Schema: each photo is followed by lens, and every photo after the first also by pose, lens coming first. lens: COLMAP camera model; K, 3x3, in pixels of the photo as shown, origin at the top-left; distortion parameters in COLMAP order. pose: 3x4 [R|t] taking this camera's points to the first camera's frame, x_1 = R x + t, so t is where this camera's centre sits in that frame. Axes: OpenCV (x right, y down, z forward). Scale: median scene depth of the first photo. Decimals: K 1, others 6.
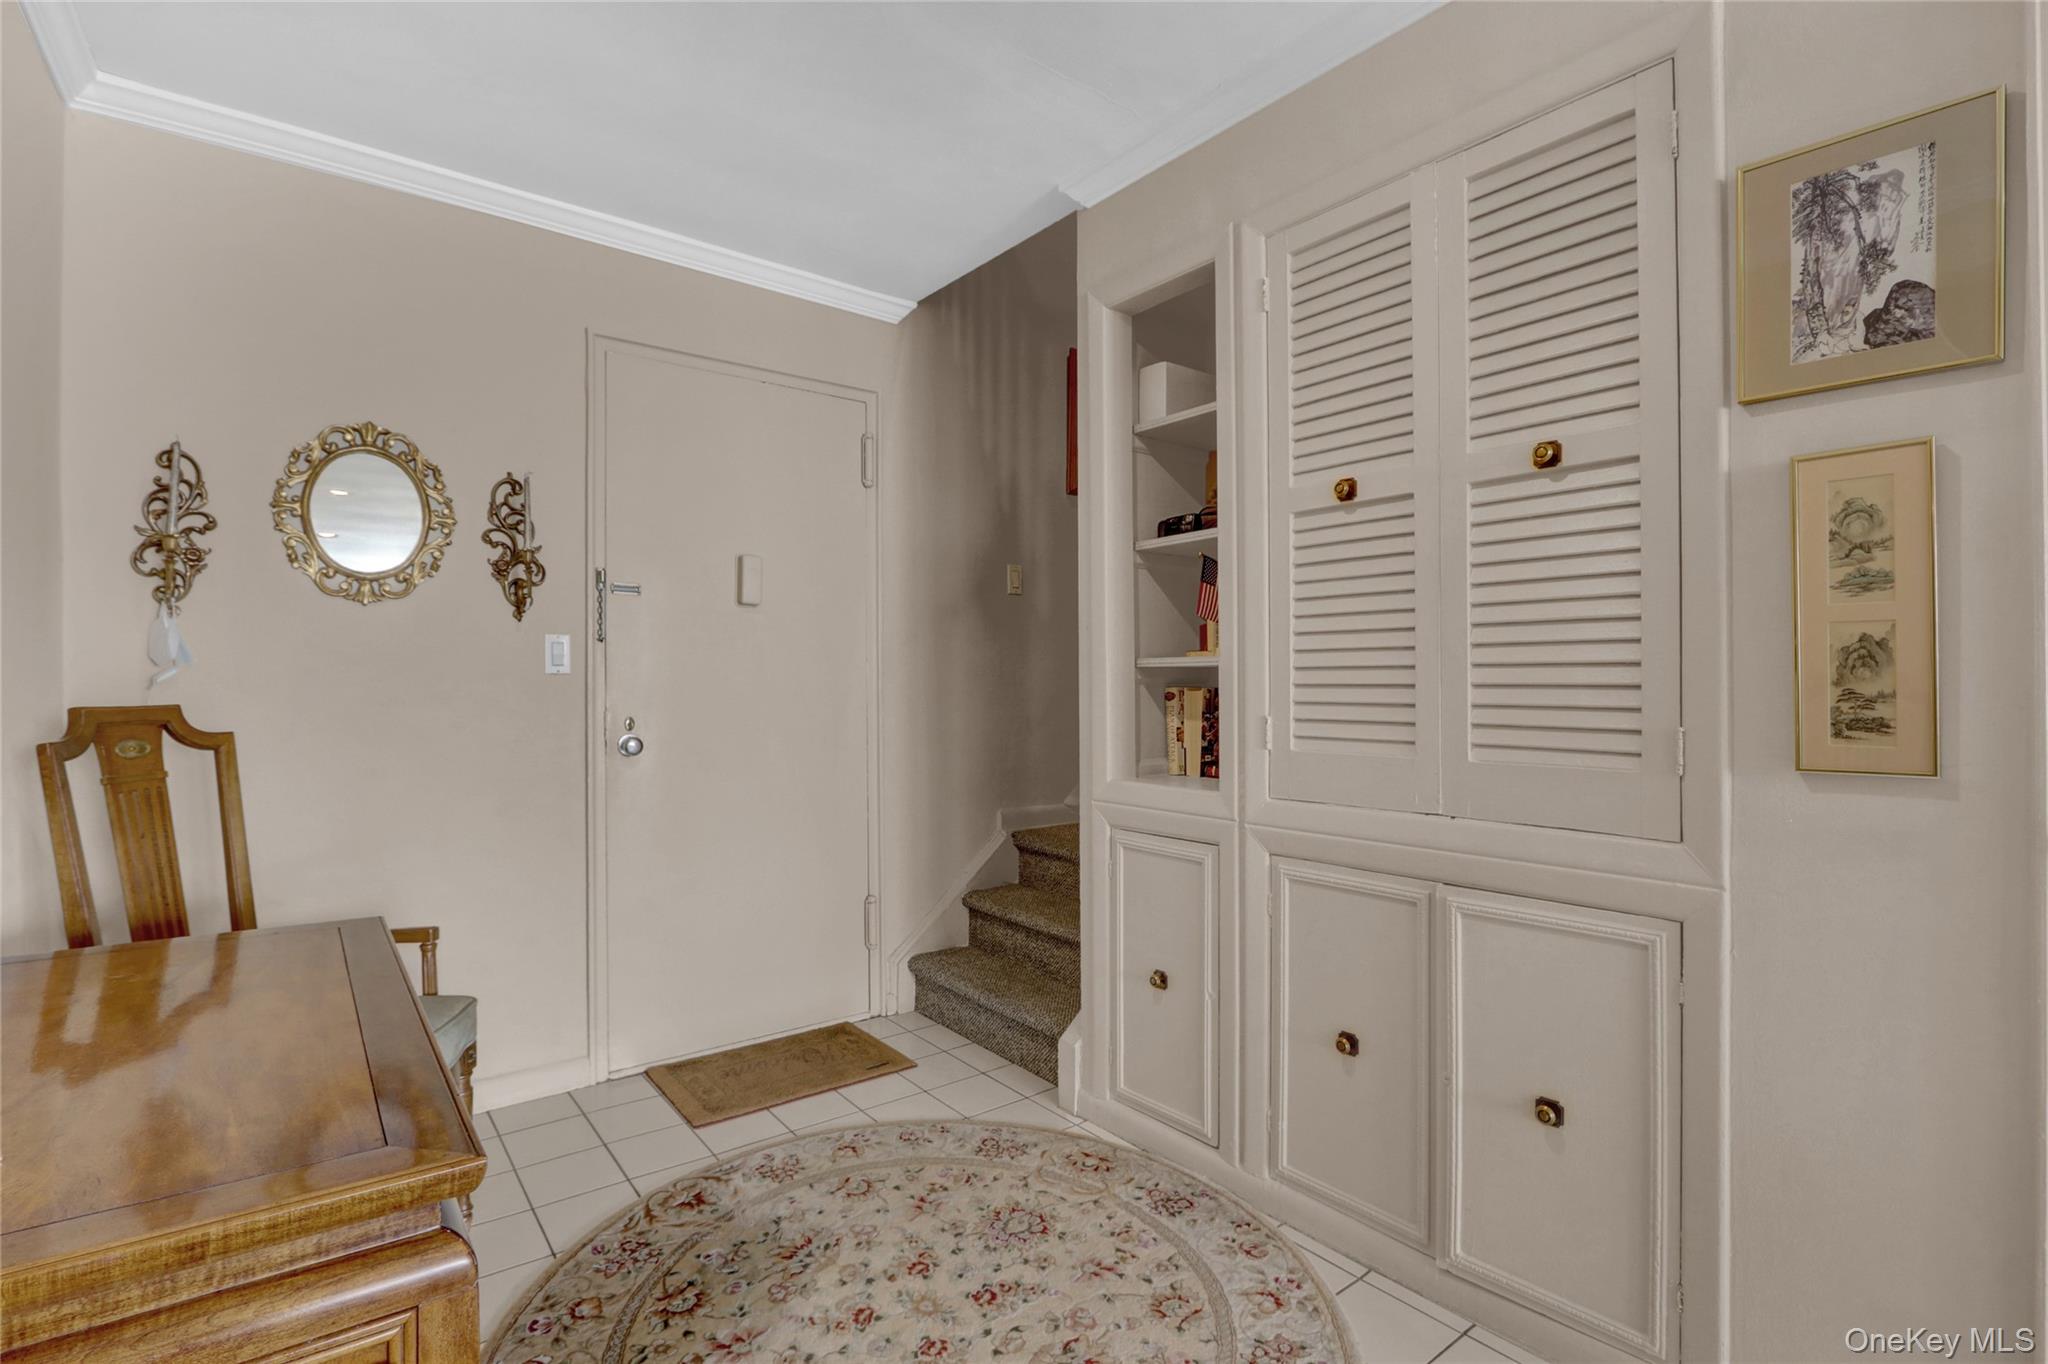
lens RADIAL K [[958.3, 0, 1027.5], [0, 958.3, 686.7], [0, 0, 1]] dist [-0.020382, 0.004035]
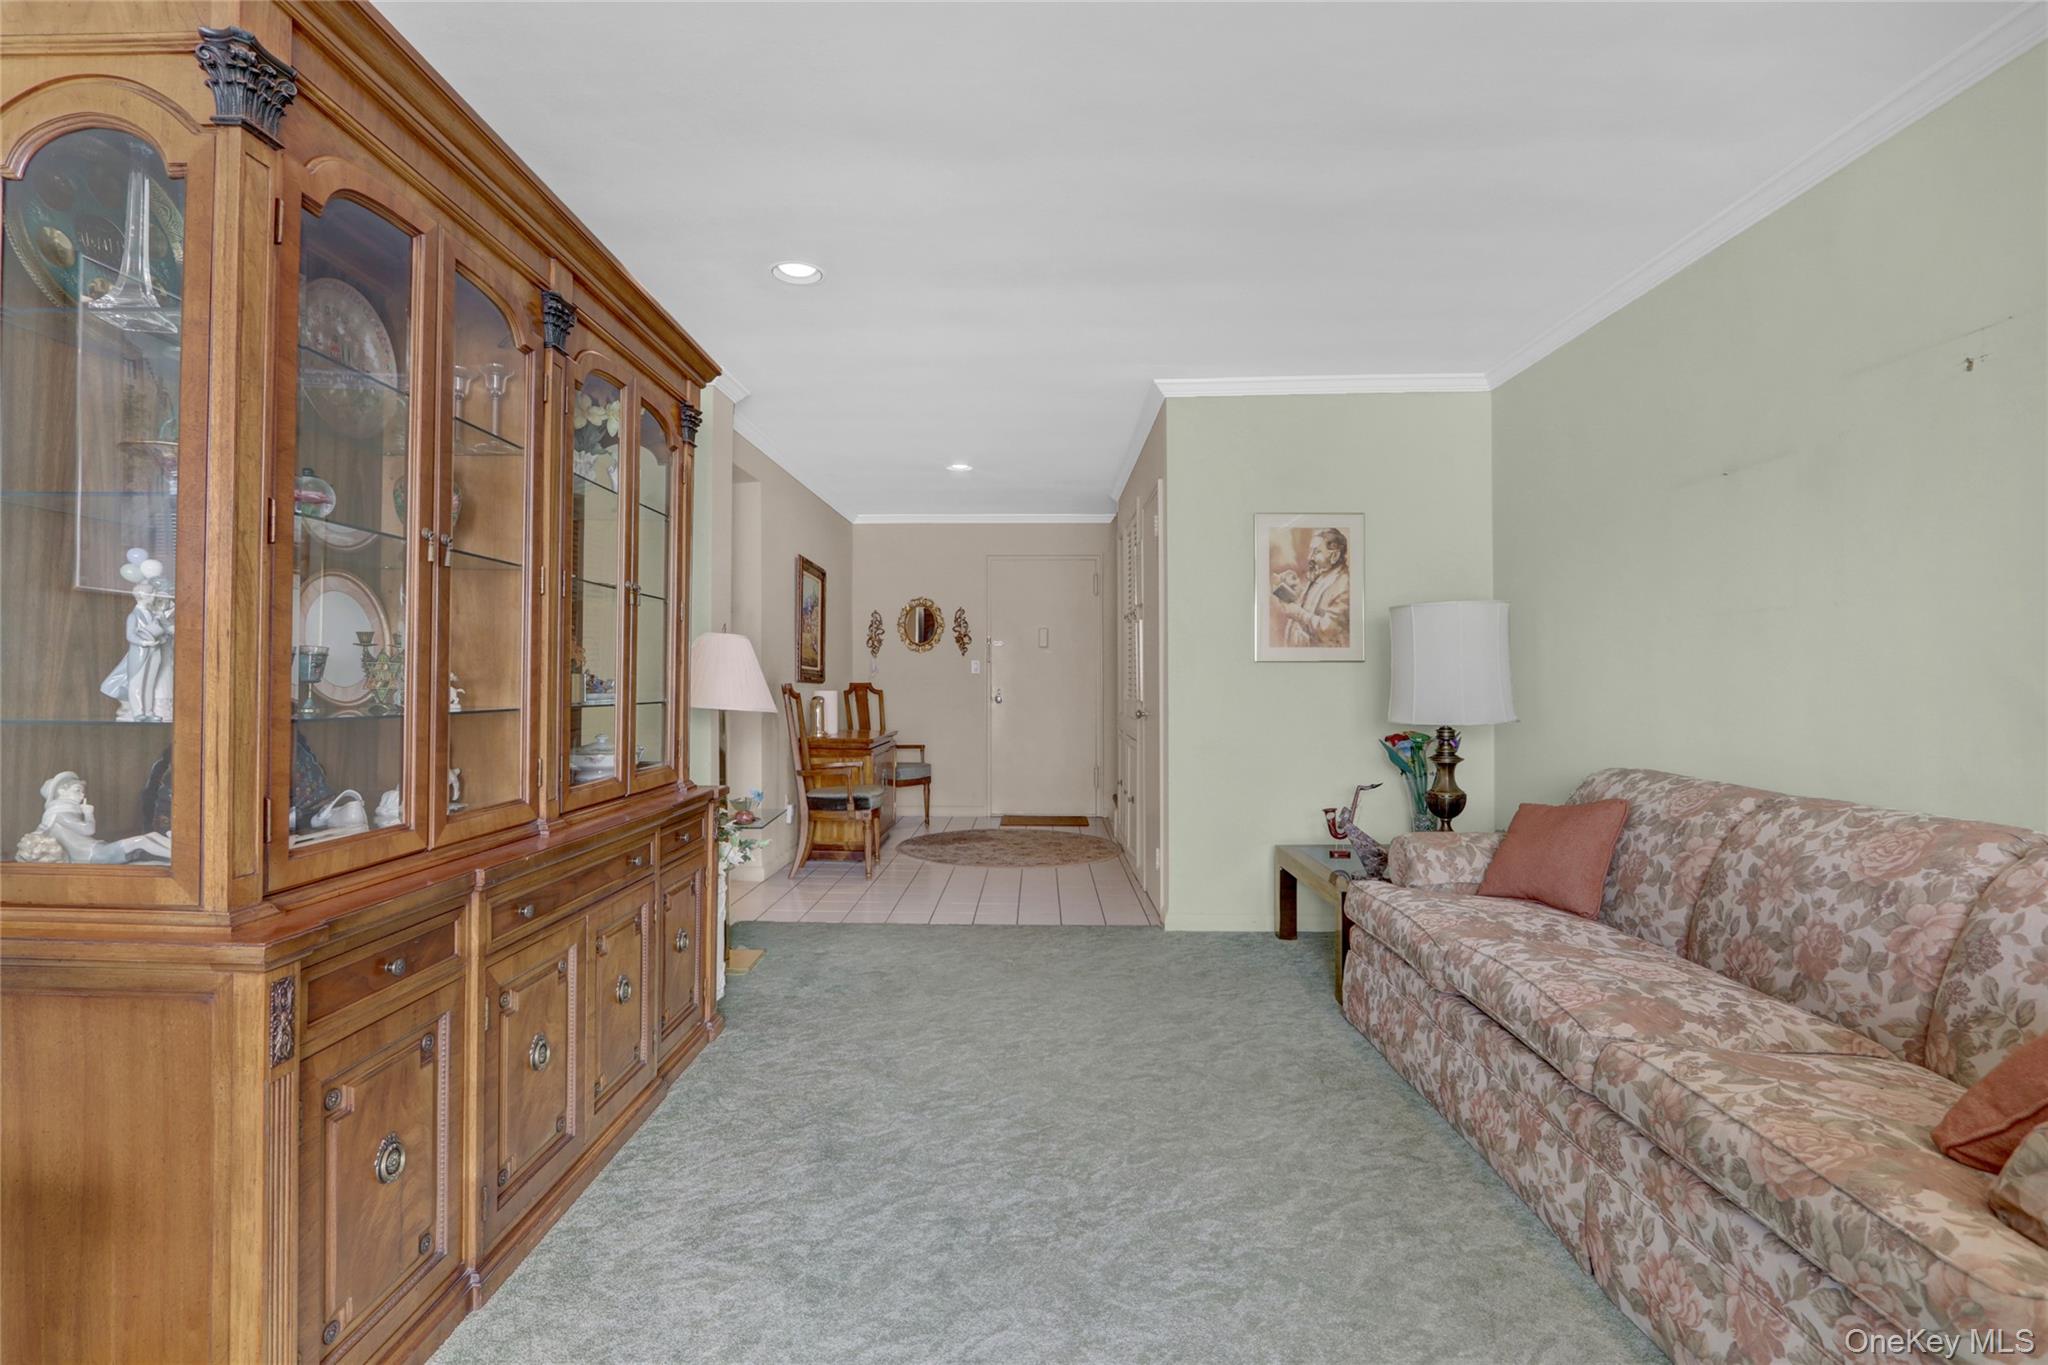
lens RADIAL K [[958.3, 0, 1025.8], [0, 958.3, 673.4], [0, 0, 1]] dist [-0.020382, 0.004035]
pose [[0.786448, -0.004618, -0.617640, 1.947900], [-0.000336, 0.999969, -0.007905, 0.010661], [0.617657, 0.006425, 0.786421, -1.636444]]
